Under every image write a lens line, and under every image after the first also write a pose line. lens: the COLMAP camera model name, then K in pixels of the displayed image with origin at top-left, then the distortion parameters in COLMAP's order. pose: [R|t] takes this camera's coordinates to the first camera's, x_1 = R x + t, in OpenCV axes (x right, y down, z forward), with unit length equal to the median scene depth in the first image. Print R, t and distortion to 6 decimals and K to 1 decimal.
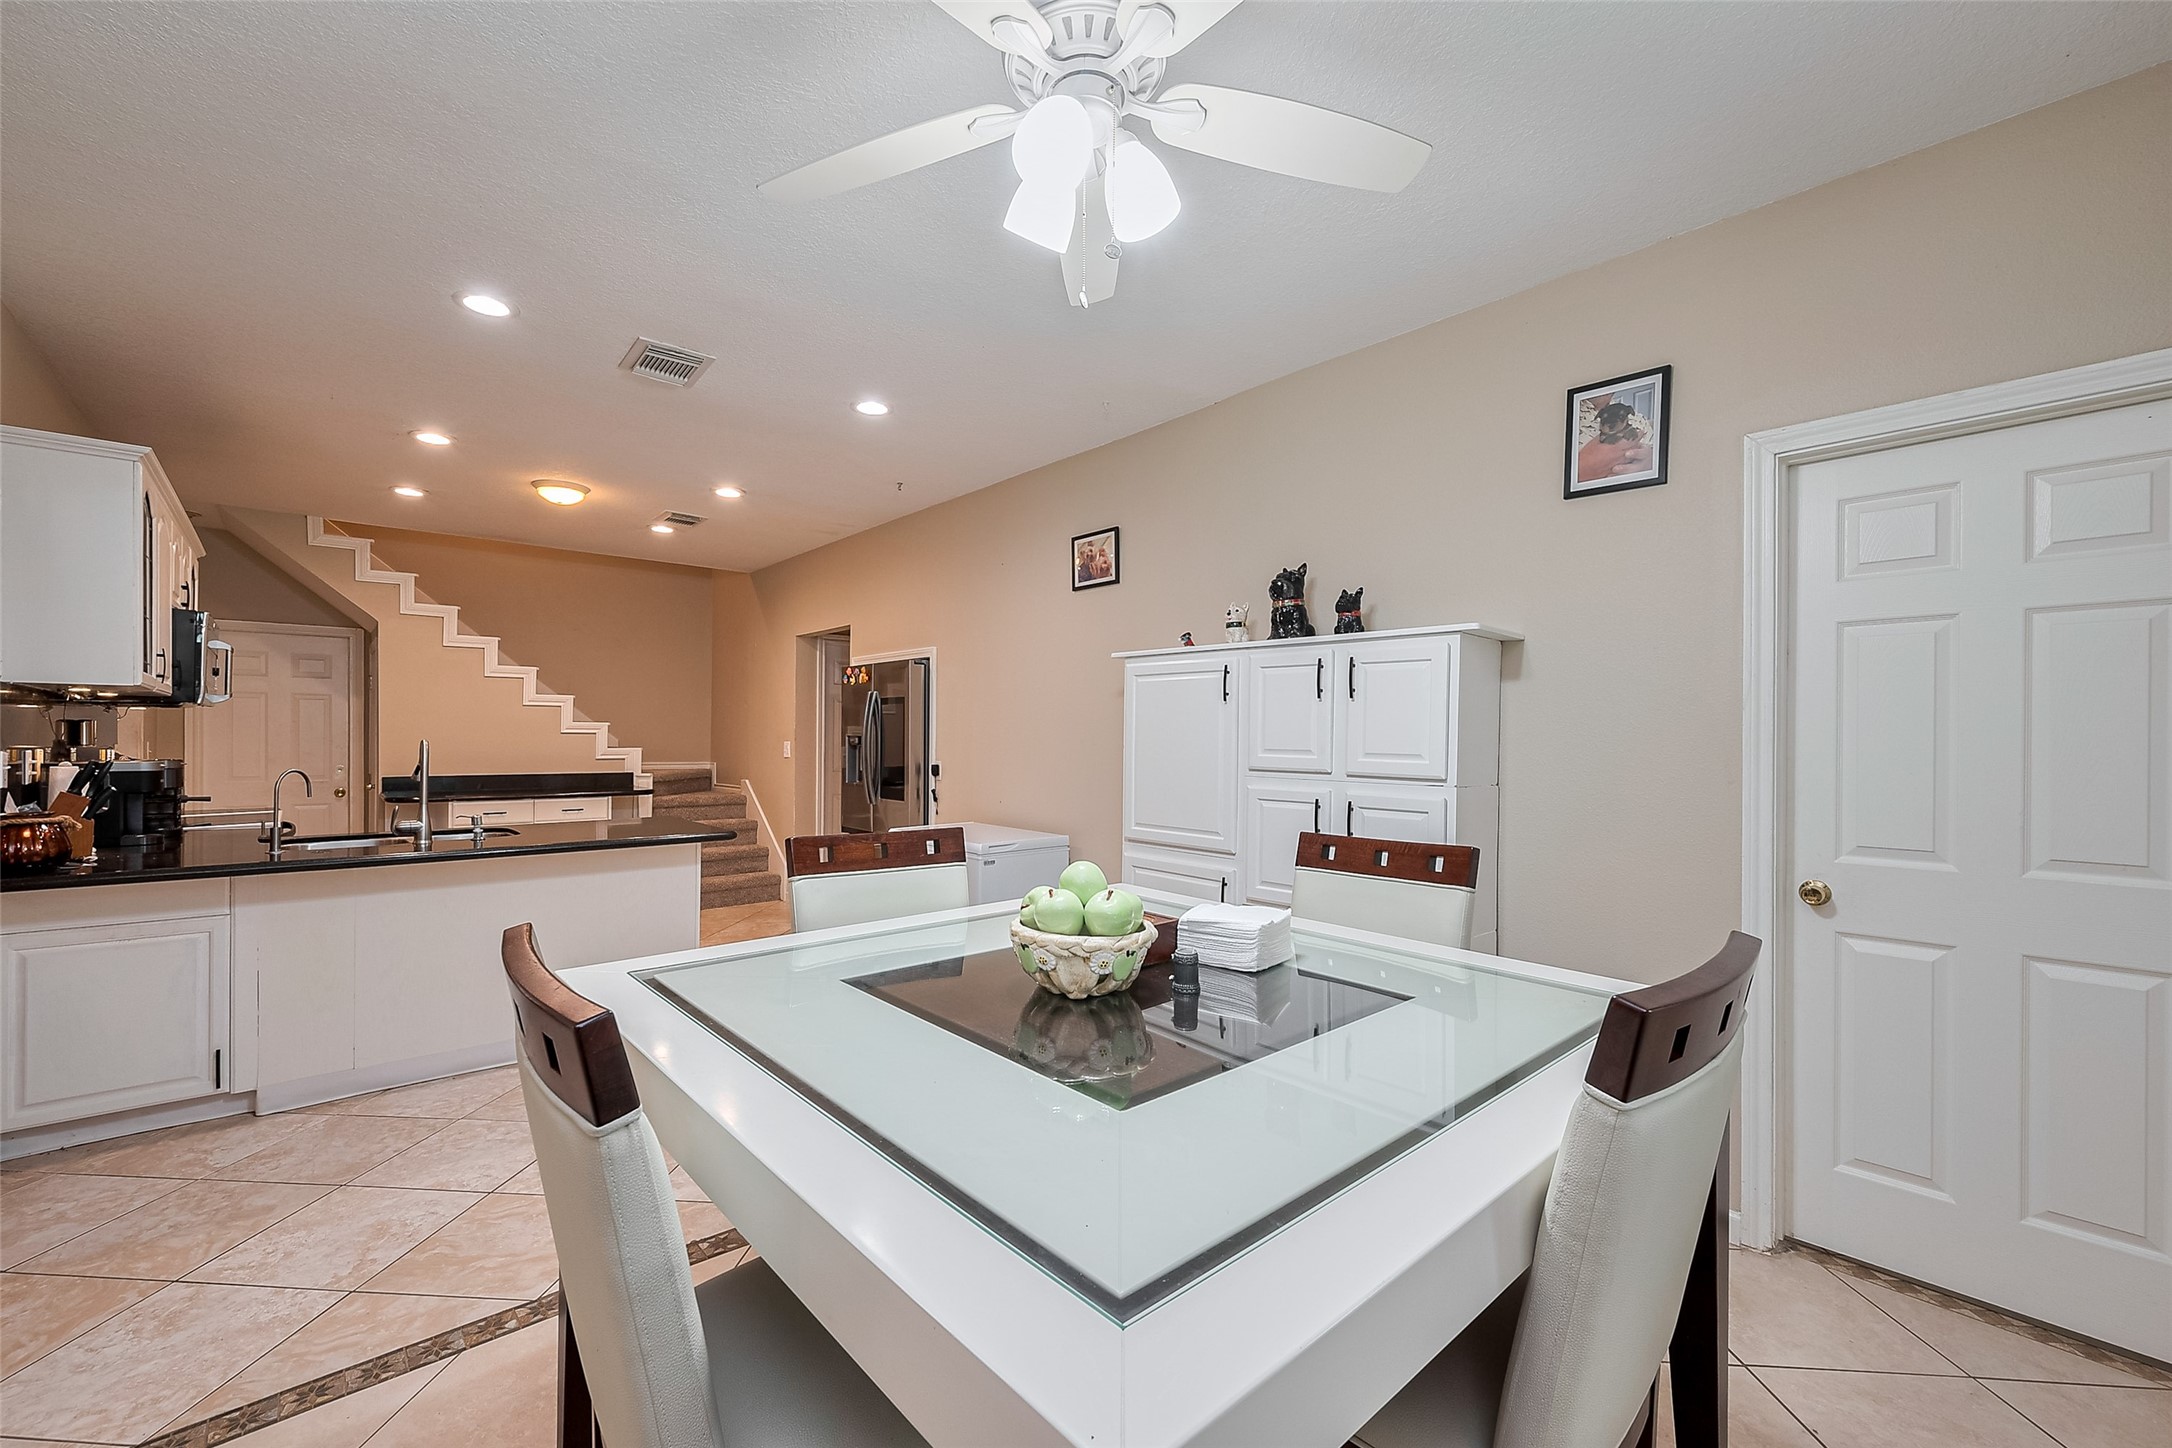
lens RADIAL K [[889.6, 0, 1051.3], [0, 889.6, 724.7], [0, 0, 1]] dist [-0.000790, -0.000261]
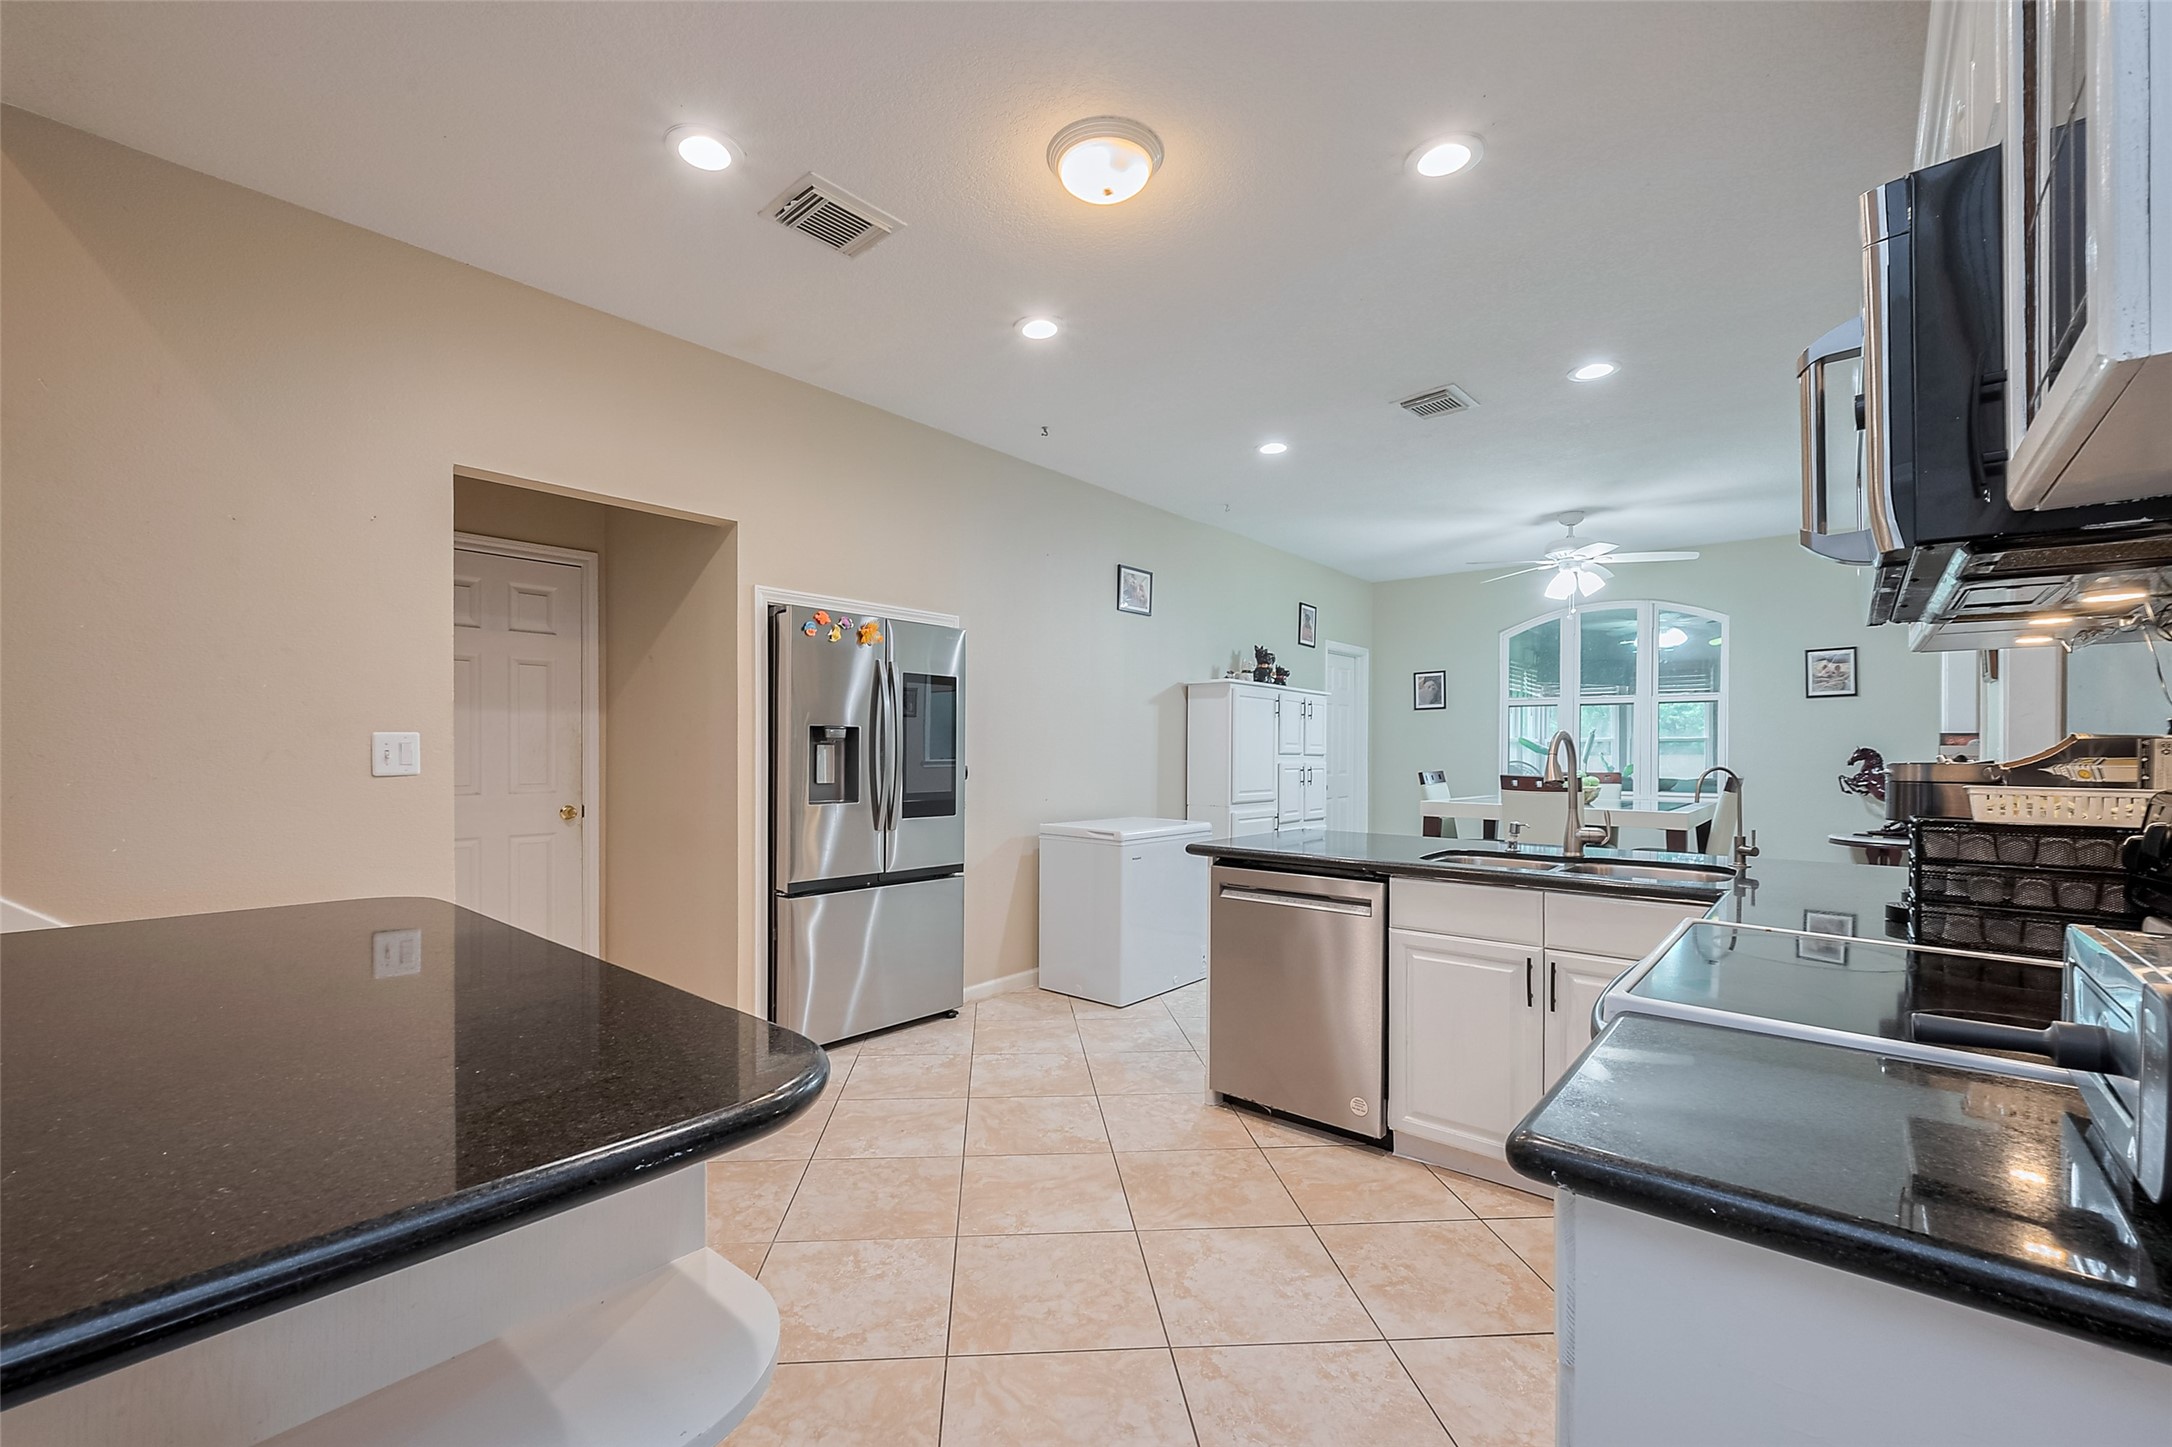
lens RADIAL K [[908.9, 0, 1083.5], [0, 908.9, 750.3], [0, 0, 1]] dist [0.012964, 0.000062]
pose [[-0.170119, -0.005416, 0.985409, -1.583671], [-0.017756, 0.999839, 0.002430, 0.045669], [-0.985264, -0.017084, -0.170188, 1.717679]]
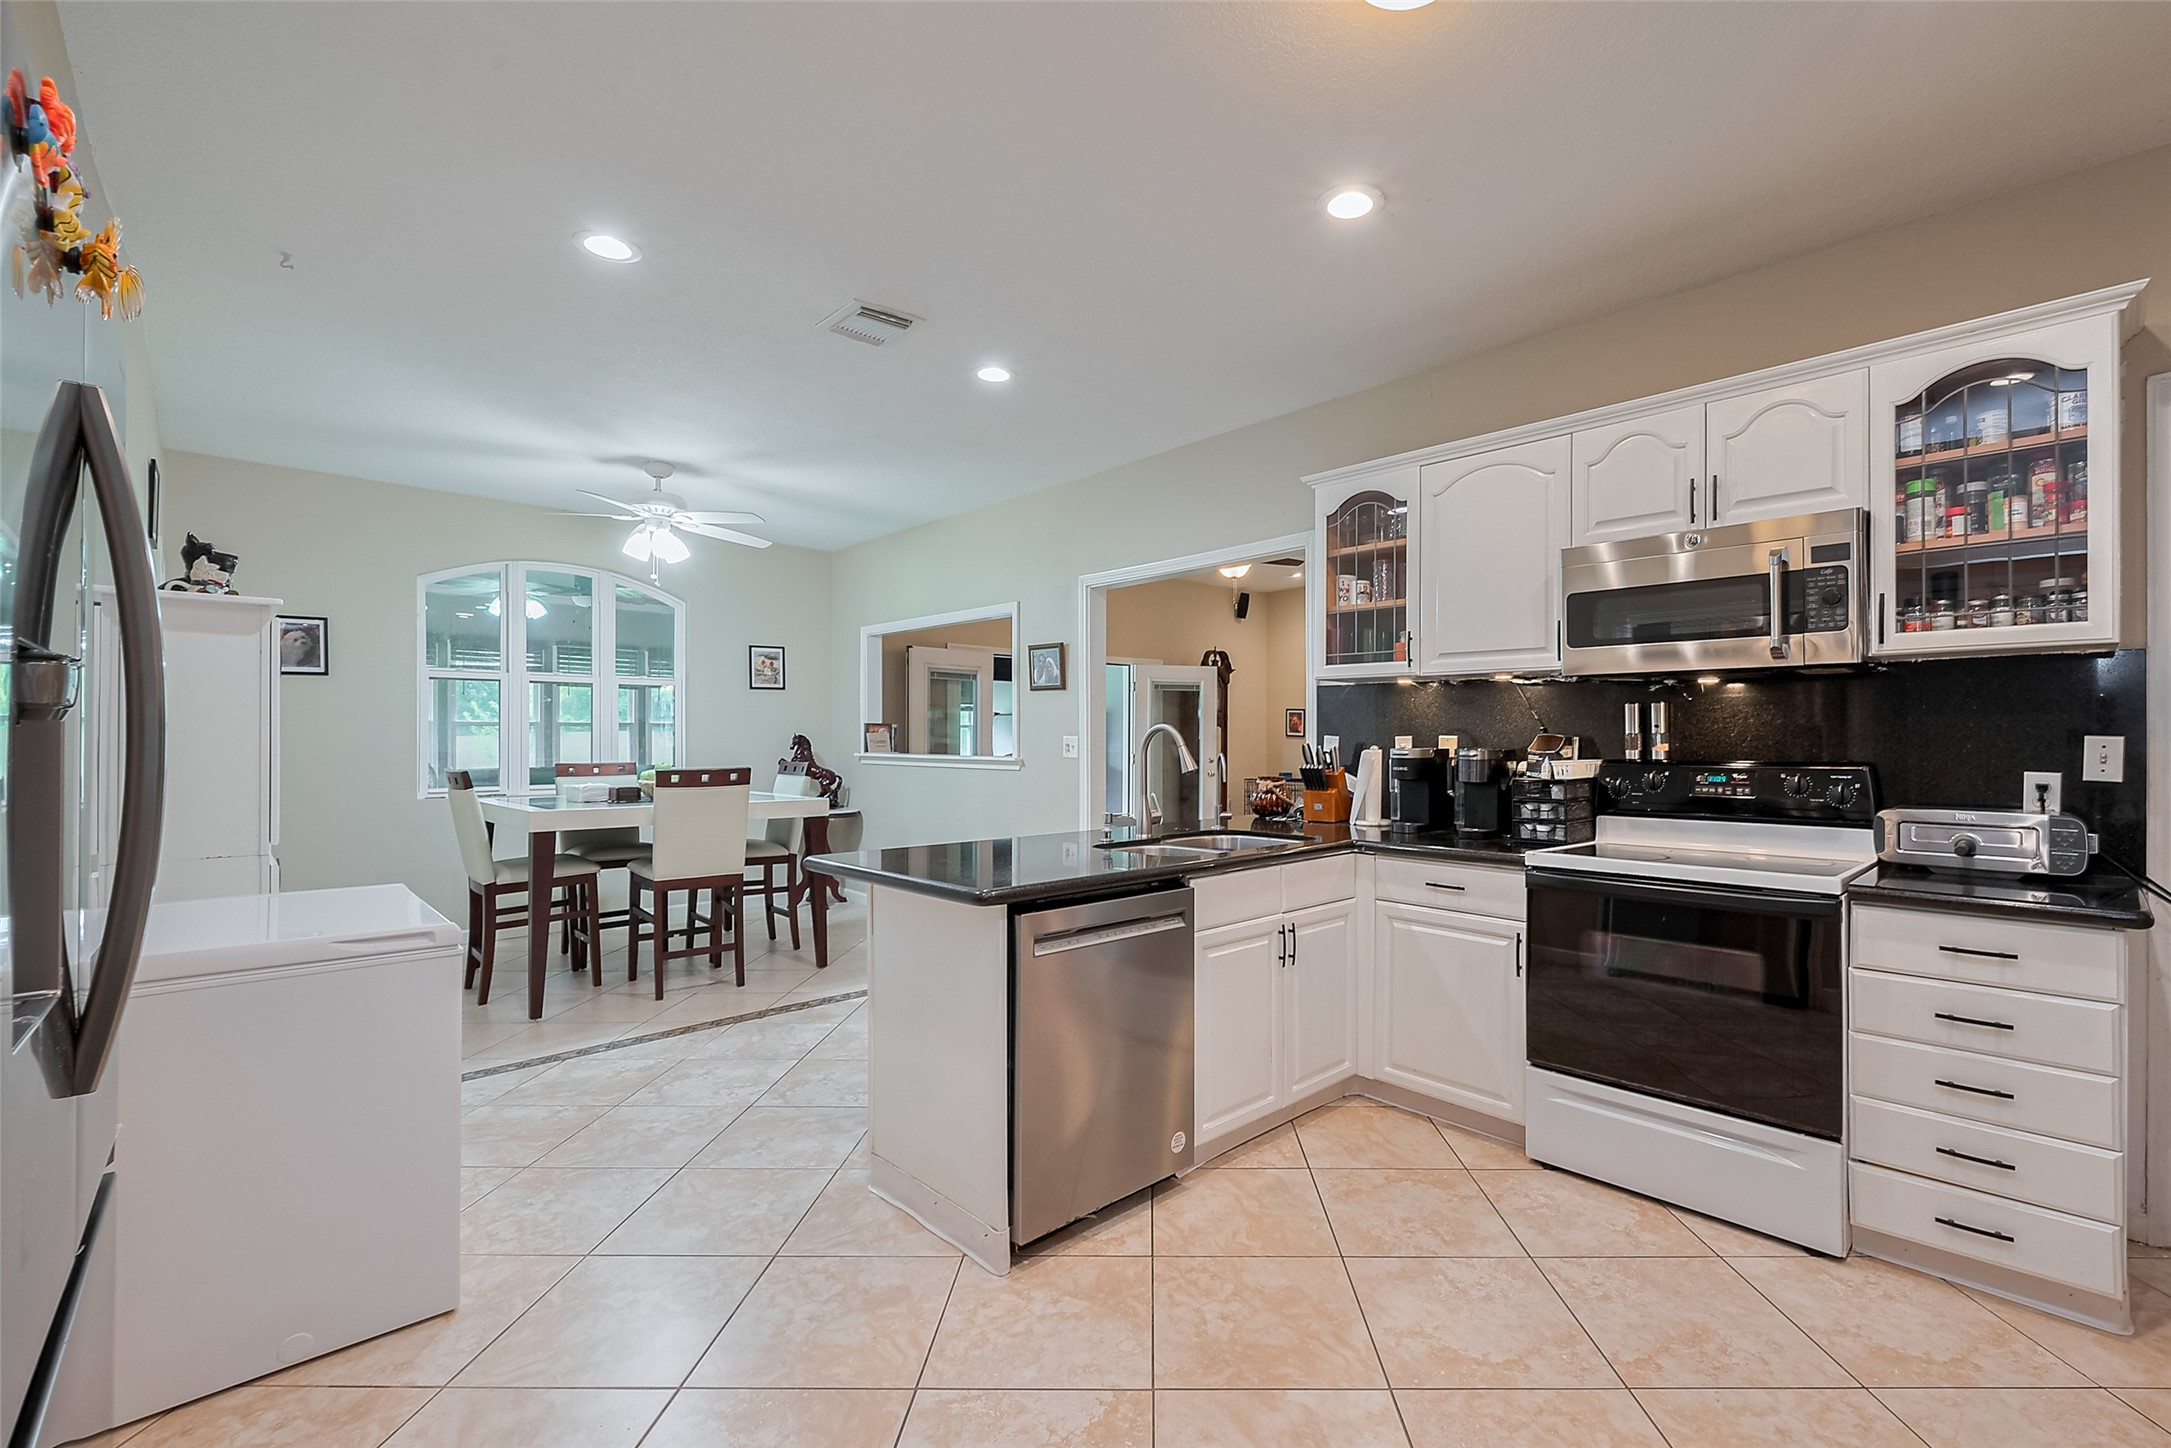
lens RADIAL K [[931.6, 0, 1131.6], [0, 931.6, 729.1], [0, 0, 1]] dist [0.001281, 0.000100]
pose [[-0.997098, -0.006761, -0.075834, -0.660292], [-0.005204, 0.999772, -0.020707, 0.046870], [0.075957, -0.020253, -0.996905, 2.106215]]
